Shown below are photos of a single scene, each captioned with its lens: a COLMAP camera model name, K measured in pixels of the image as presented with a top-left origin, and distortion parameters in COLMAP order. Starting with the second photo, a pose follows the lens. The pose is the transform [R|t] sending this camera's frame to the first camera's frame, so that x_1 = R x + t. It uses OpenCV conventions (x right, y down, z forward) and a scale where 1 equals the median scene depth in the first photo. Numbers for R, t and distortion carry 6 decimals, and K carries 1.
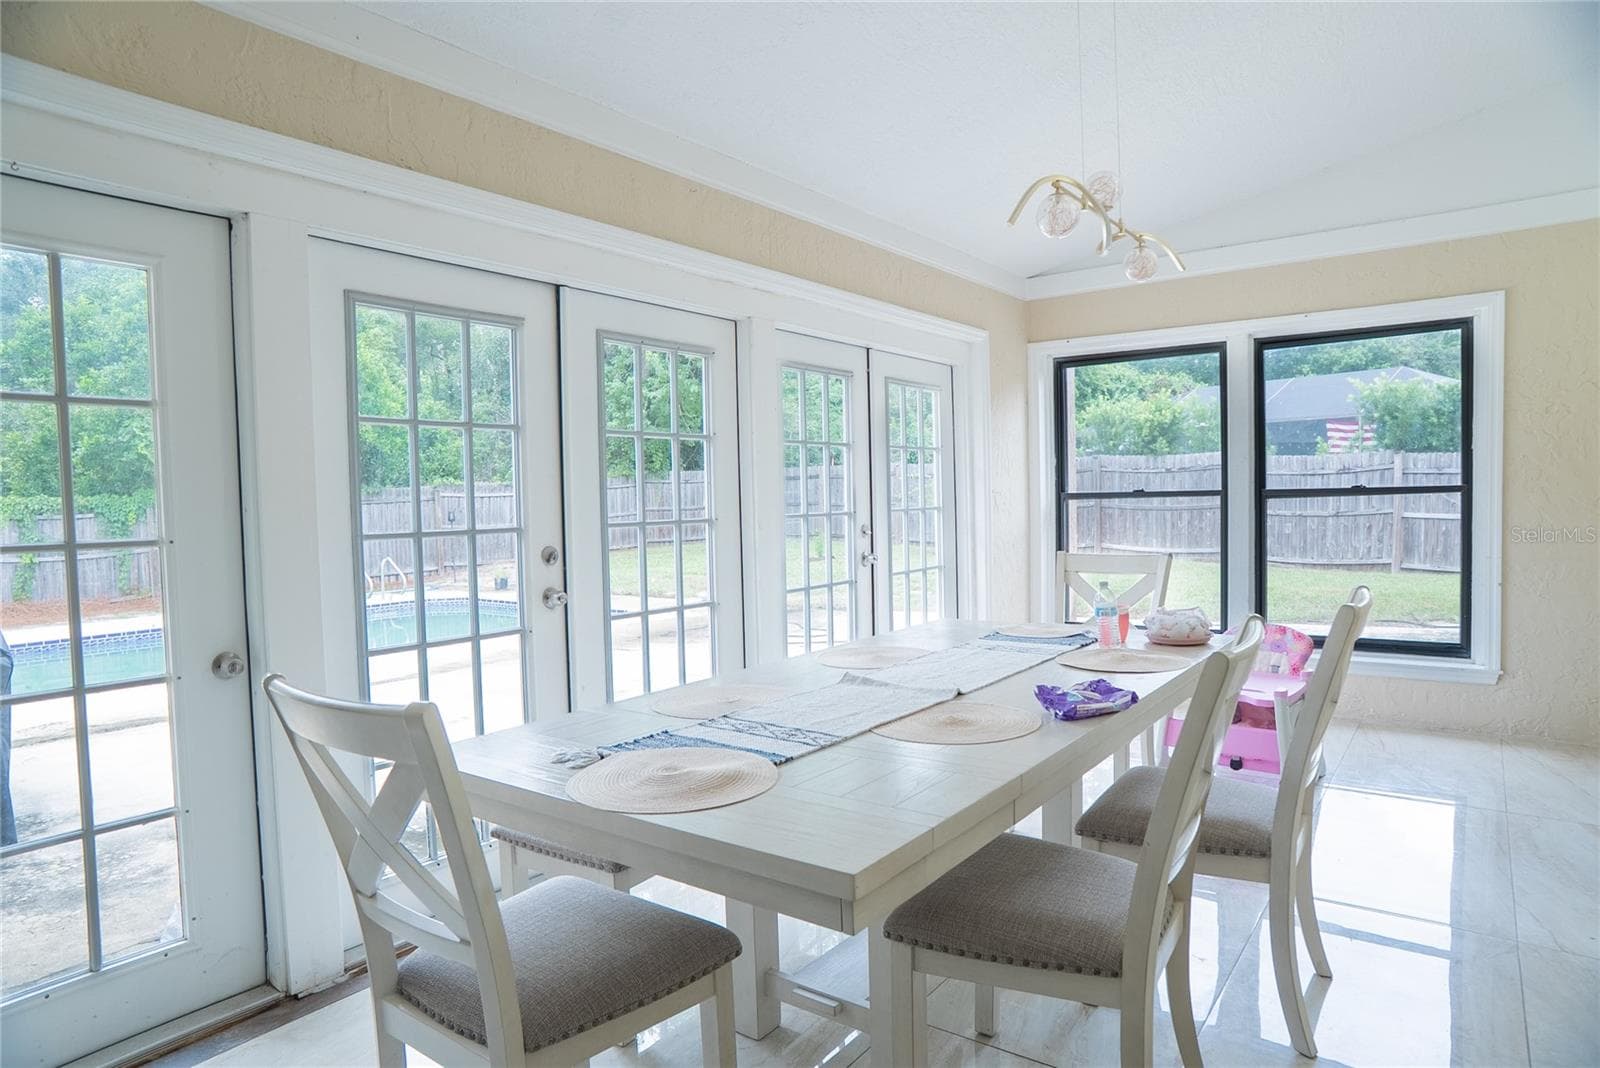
lens RADIAL K [[935.9, 0, 801.8], [0, 935.9, 542.7], [0, 0, 1]] dist [-0.111144, 0.064612]
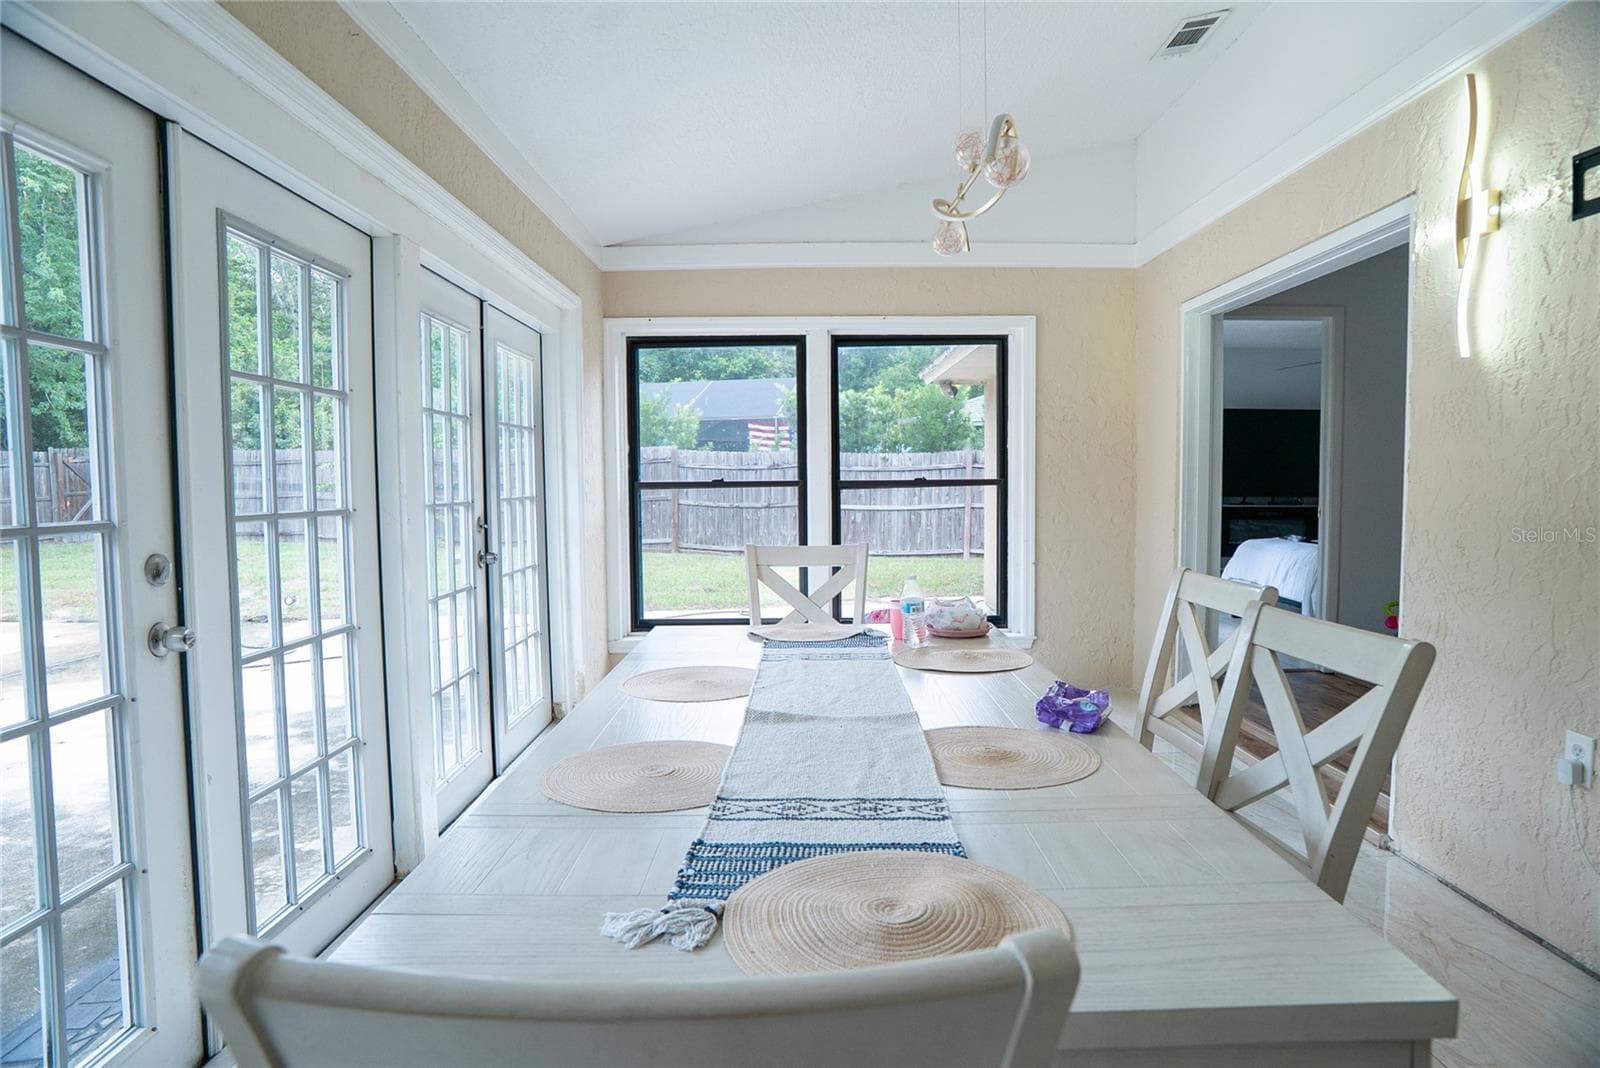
lens RADIAL K [[935.9, 0, 801.8], [0, 935.9, 542.7], [0, 0, 1]] dist [-0.111144, 0.064612]
pose [[0.799492, -0.022234, 0.600266, -0.172484], [0.017799, 0.999753, 0.013325, -0.002364], [-0.600413, 0.000030, 0.799690, 0.171720]]
